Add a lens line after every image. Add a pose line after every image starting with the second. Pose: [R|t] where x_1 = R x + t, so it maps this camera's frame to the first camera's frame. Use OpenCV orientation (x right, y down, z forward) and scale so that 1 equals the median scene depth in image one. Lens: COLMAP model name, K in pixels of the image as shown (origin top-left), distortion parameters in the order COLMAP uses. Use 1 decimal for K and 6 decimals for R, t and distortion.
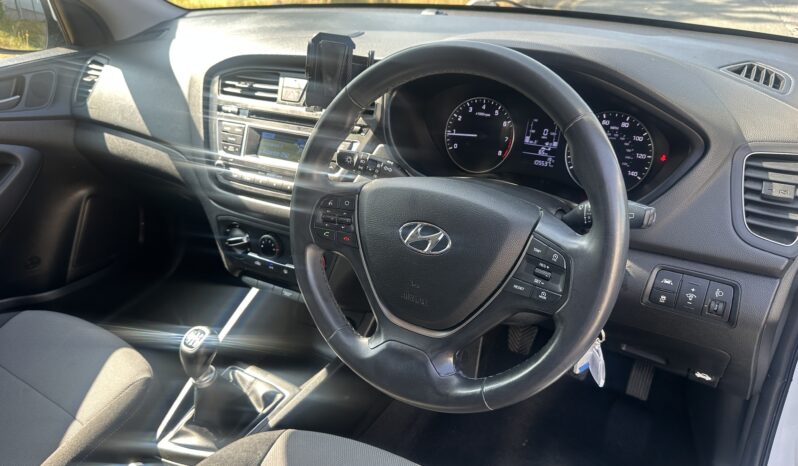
lens RADIAL K [[564.3, 0, 412.4], [0, 564.3, 233.9], [0, 0, 1]] dist [0.092551, -0.171426]
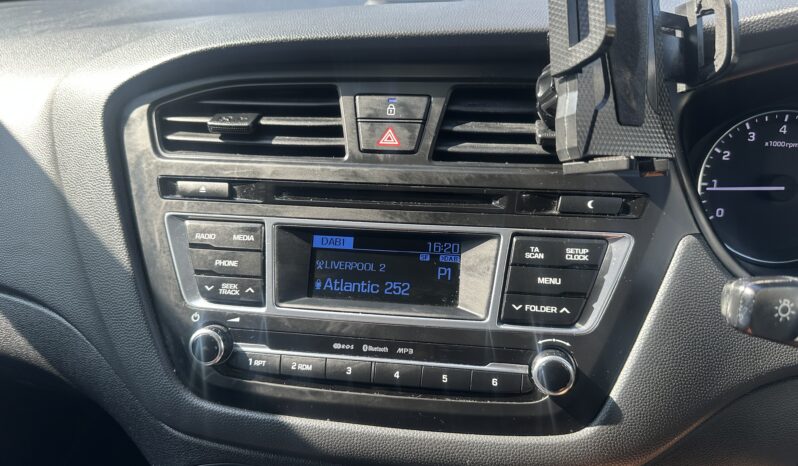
lens RADIAL K [[564.3, 0, 412.4], [0, 564.3, 233.9], [0, 0, 1]] dist [0.092551, -0.171426]
pose [[0.933634, -0.131658, 0.333158, -0.336588], [0.150900, 0.988017, -0.032432, -0.160998], [-0.324896, 0.080554, 0.942313, 0.624471]]
